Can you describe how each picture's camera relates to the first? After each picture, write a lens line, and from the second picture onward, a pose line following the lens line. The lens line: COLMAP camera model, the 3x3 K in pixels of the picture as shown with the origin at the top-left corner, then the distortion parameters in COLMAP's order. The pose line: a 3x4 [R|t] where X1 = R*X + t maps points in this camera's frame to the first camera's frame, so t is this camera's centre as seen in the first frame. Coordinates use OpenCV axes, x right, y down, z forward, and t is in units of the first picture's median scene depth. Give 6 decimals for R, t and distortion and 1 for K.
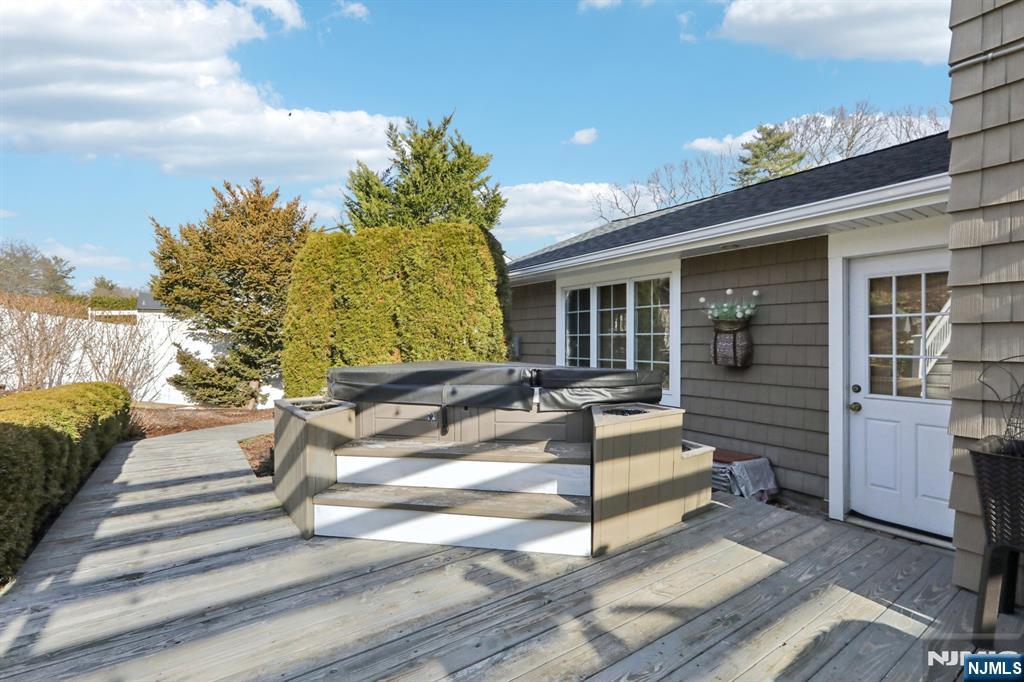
lens RADIAL K [[459.5, 0, 512.0], [0, 459.5, 341.0], [0, 0, 1]] dist [-0.000222, 0.000220]
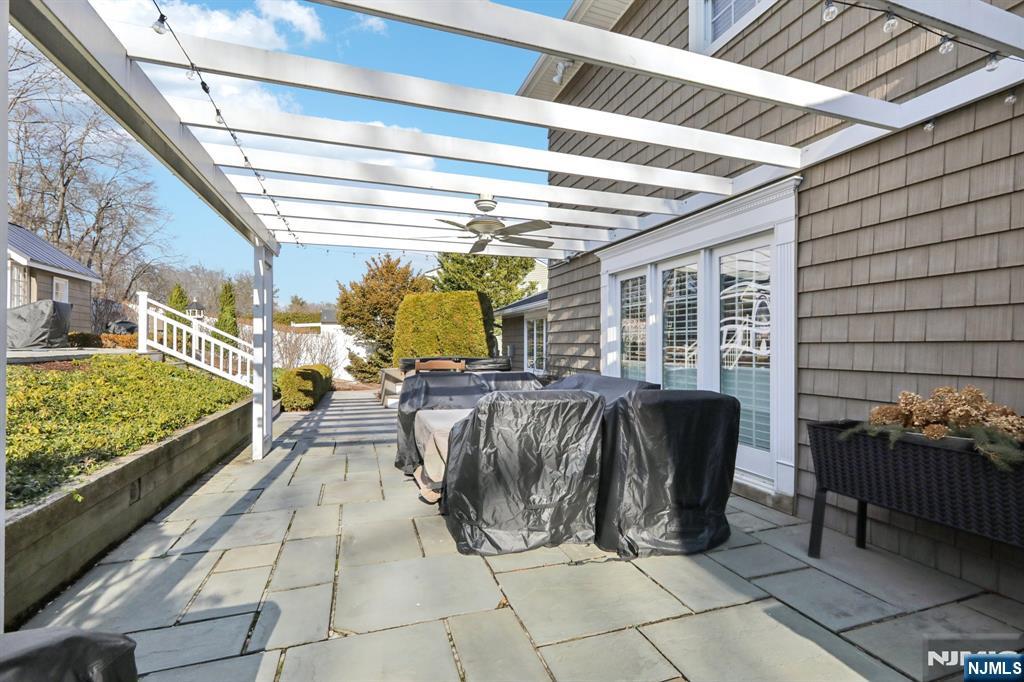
lens RADIAL K [[459.5, 0, 512.0], [0, 459.5, 341.0], [0, 0, 1]] dist [-0.000222, 0.000220]
pose [[0.960600, -0.003160, -0.277917, 0.394528], [0.000876, 0.999965, -0.008343, -0.006900], [0.277934, 0.007771, 0.960569, -0.562632]]
